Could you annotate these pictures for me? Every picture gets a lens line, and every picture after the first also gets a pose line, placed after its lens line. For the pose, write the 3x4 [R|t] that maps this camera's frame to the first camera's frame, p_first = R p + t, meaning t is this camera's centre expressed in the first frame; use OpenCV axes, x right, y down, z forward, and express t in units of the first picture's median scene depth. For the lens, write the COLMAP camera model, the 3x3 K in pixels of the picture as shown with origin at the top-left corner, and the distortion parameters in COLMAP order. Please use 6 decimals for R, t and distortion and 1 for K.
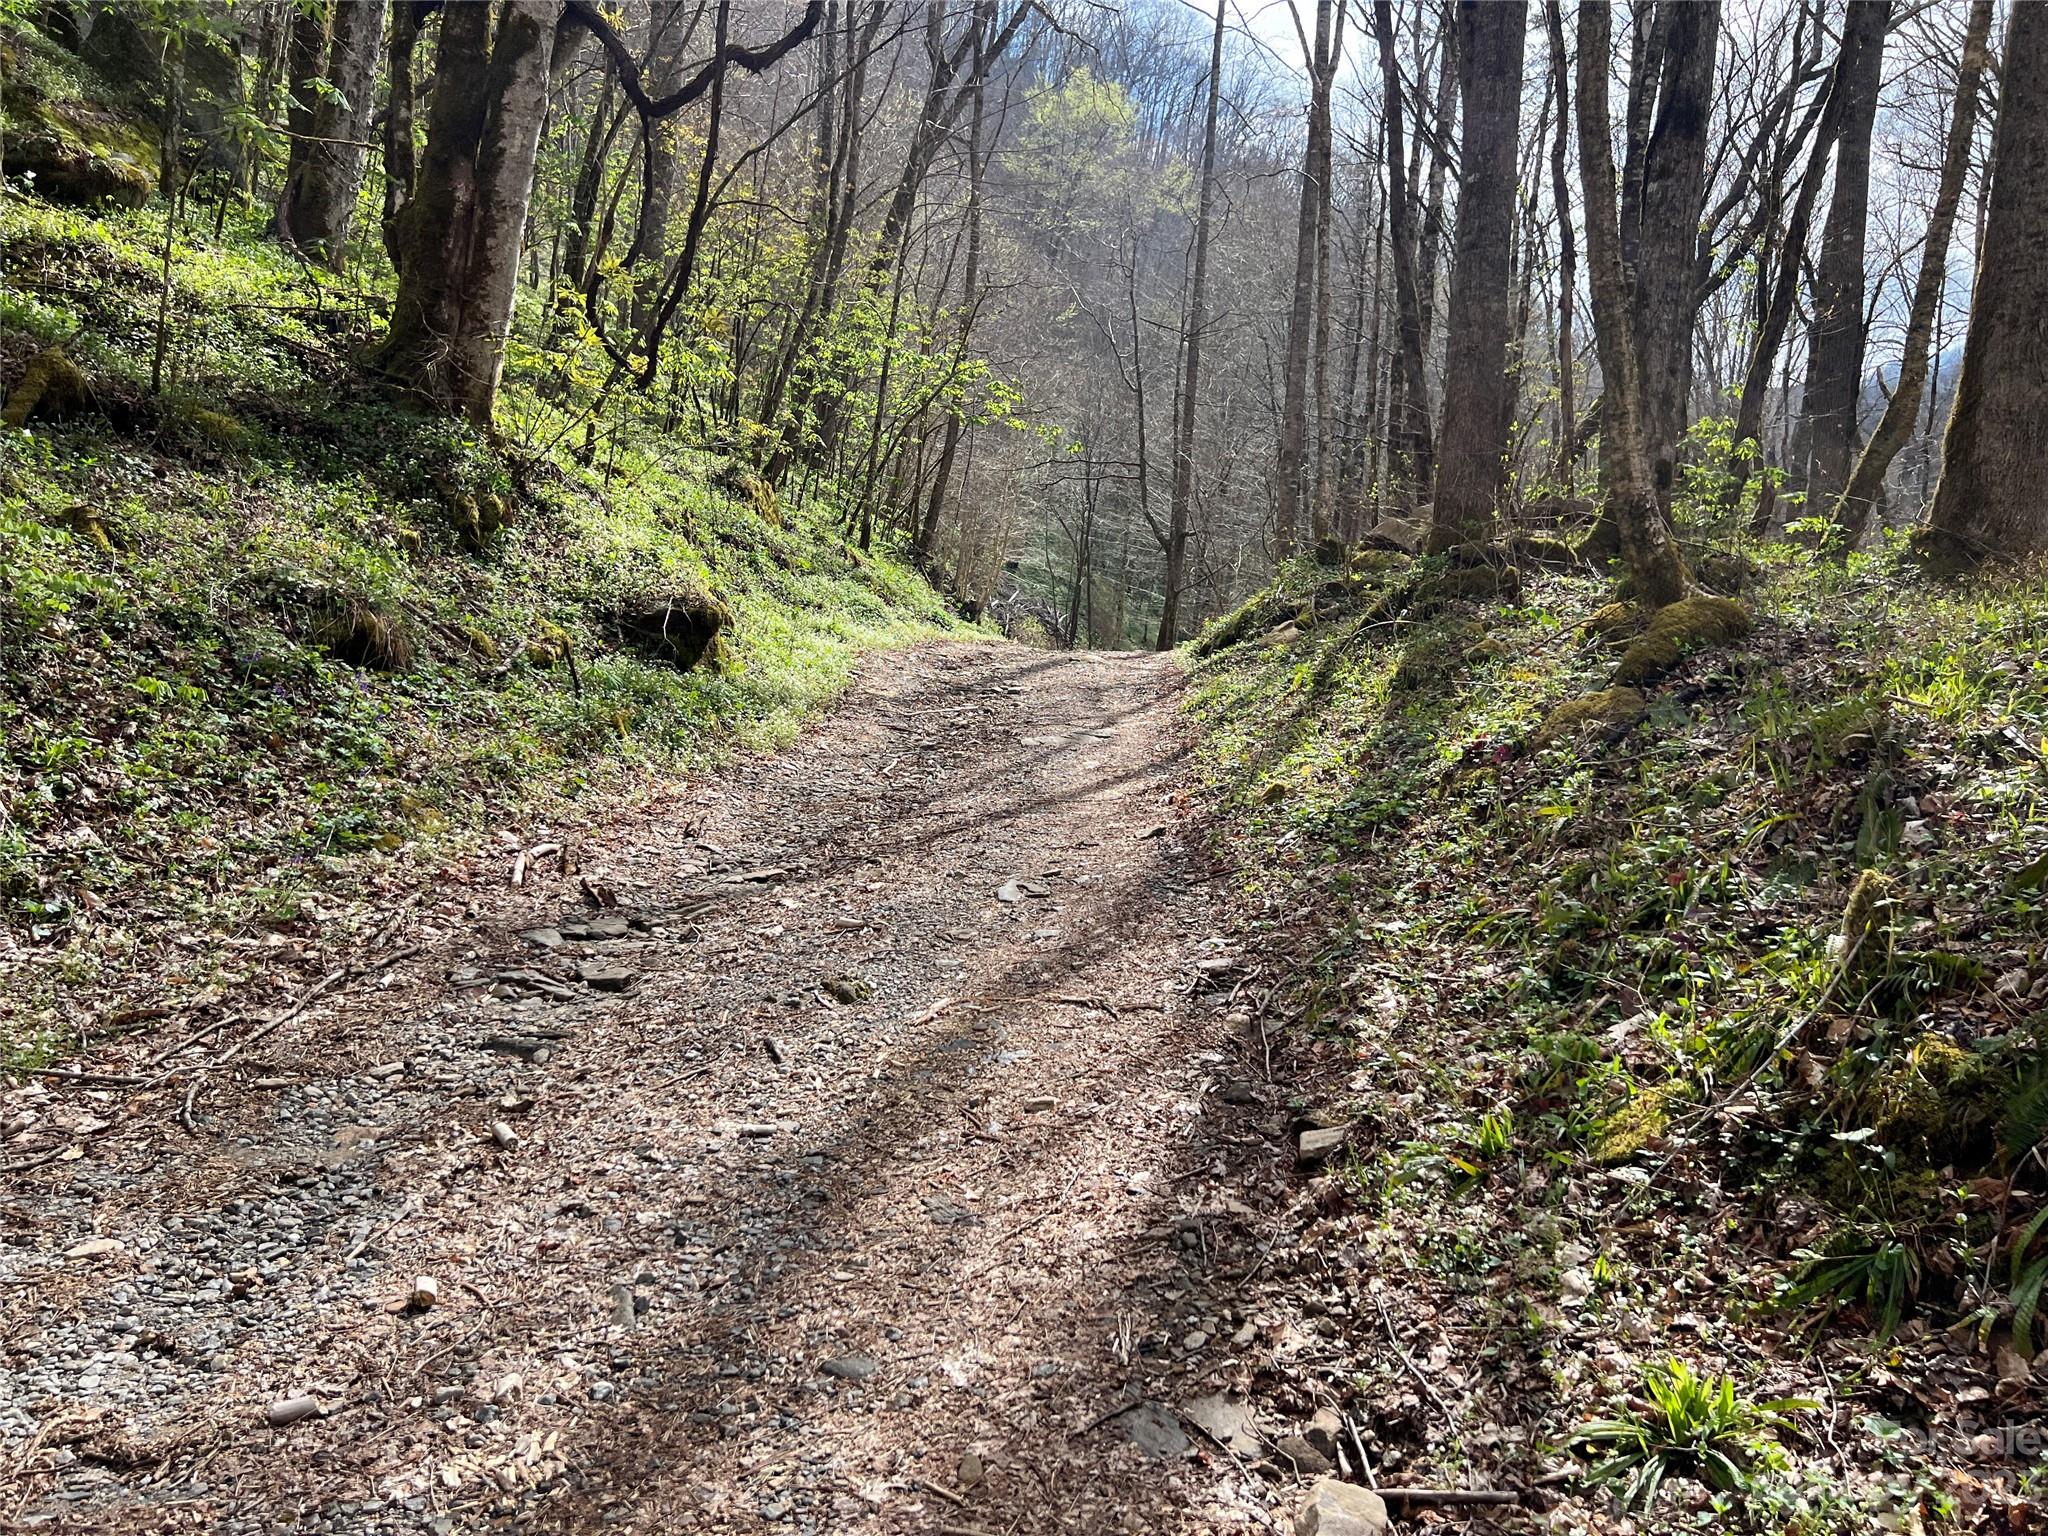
lens RADIAL K [[1543.2, 0, 1023.3], [0, 1543.2, 767.6], [0, 0, 1]] dist [0.062284, -0.074727]
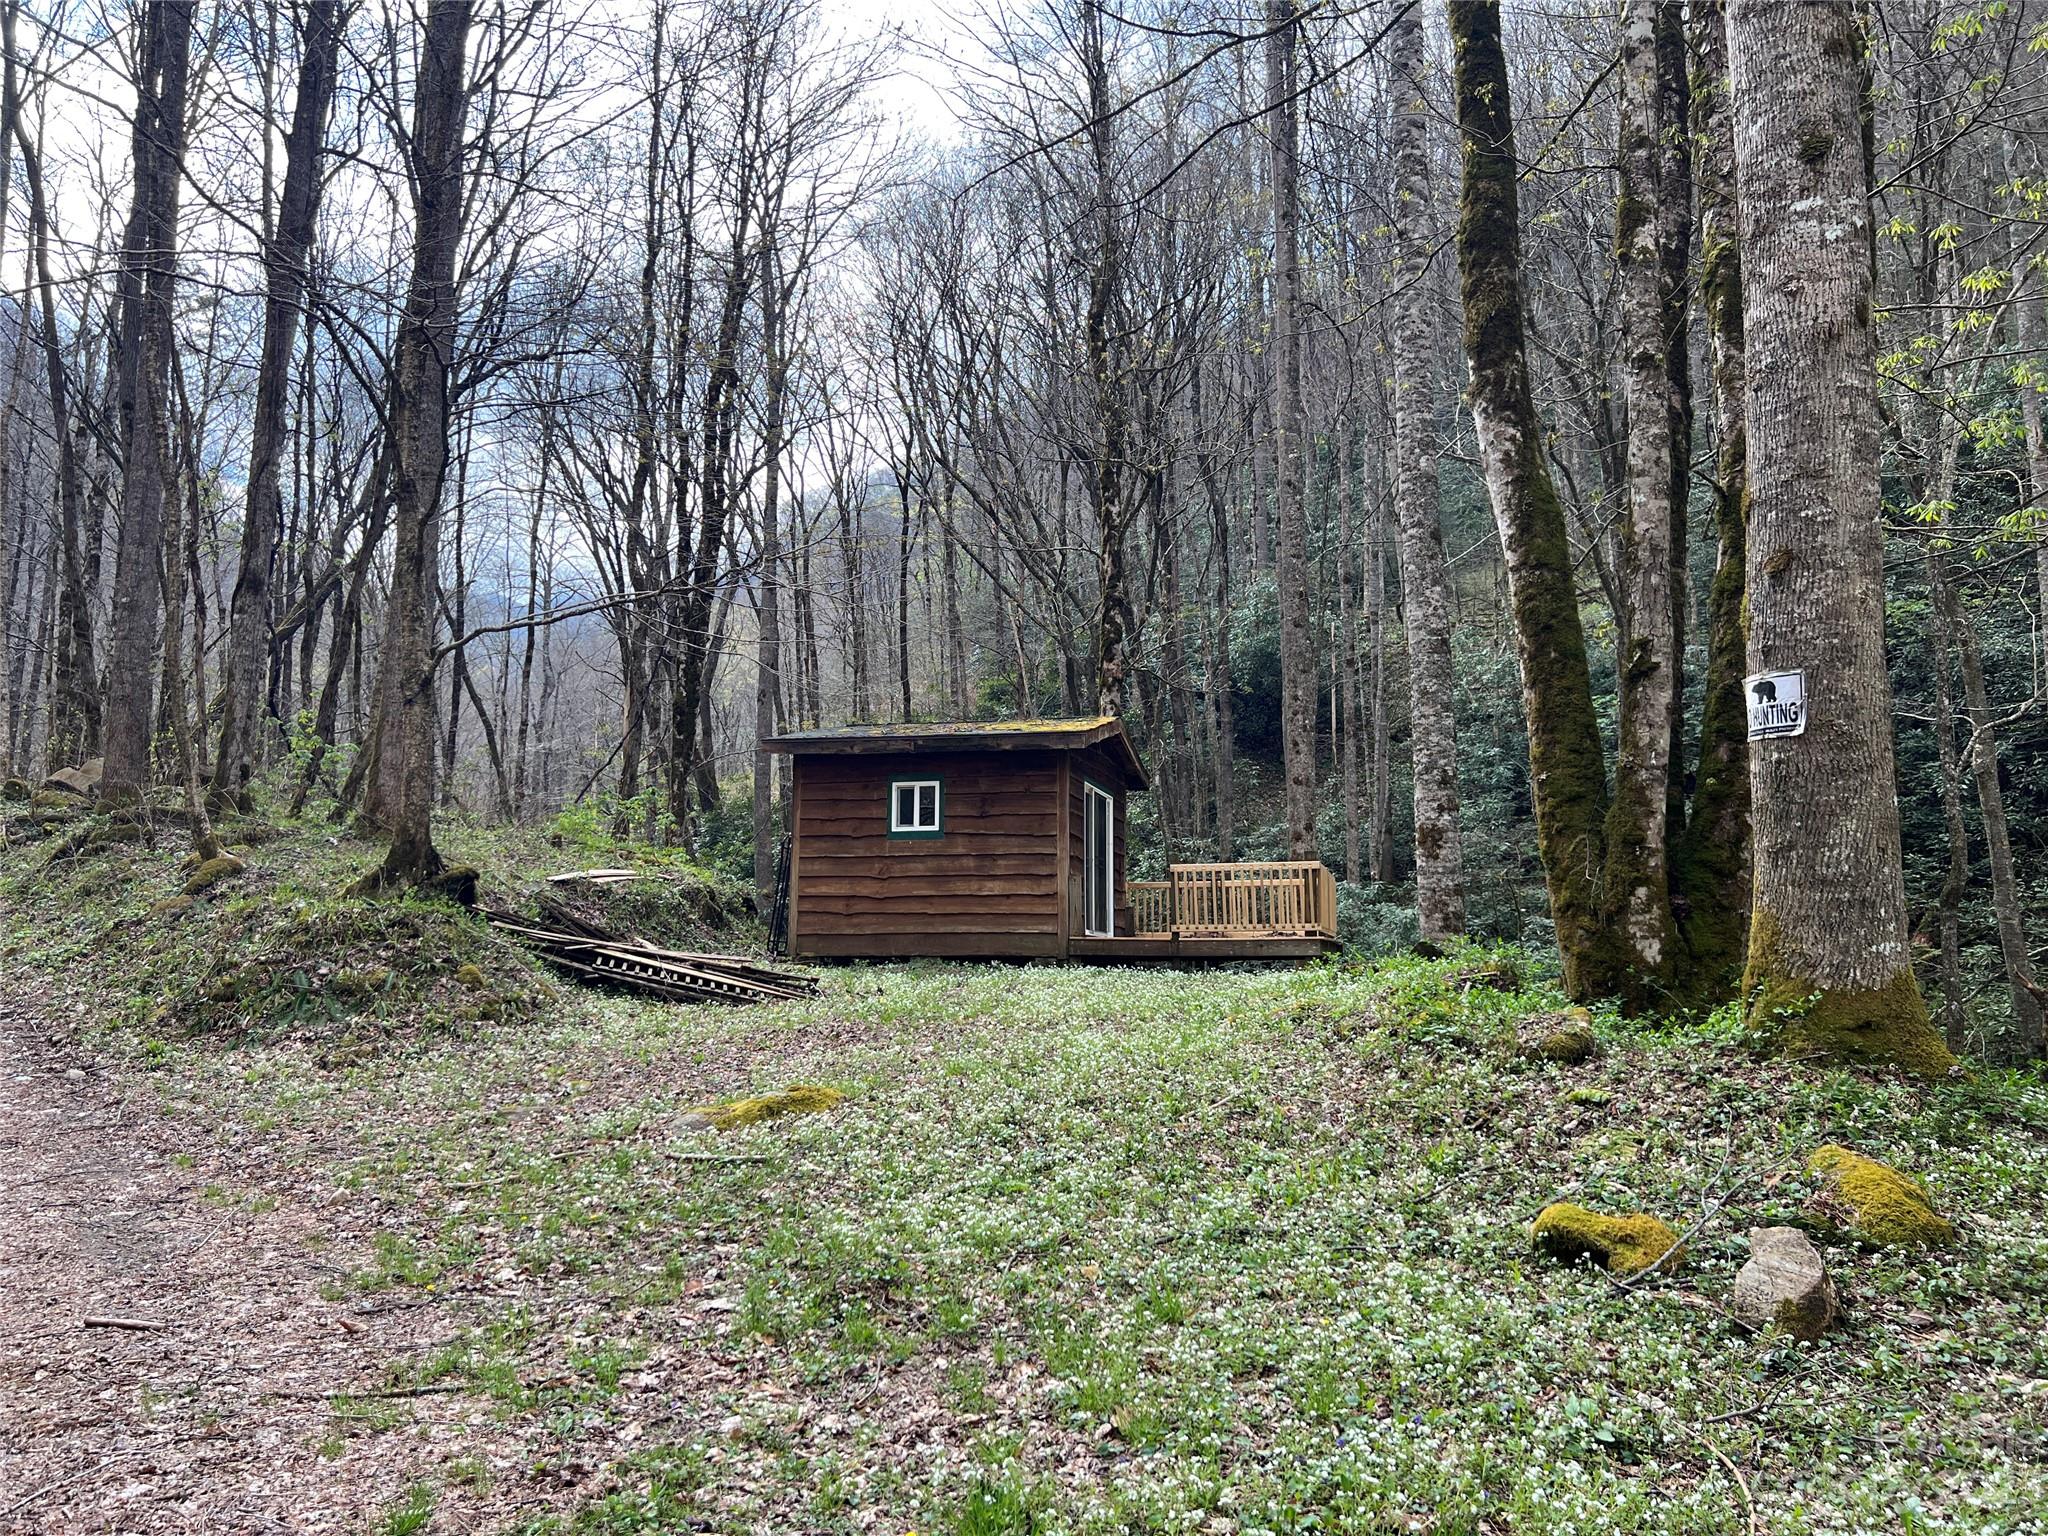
lens RADIAL K [[1543.2, 0, 1014.8], [0, 1543.2, 775.1], [0, 0, 1]] dist [0.062284, -0.074727]
pose [[0.707908, 0.027403, 0.705773, -0.293391], [0.057723, 0.993660, -0.096478, 0.049355], [-0.703942, 0.109037, 0.701838, -1.130059]]
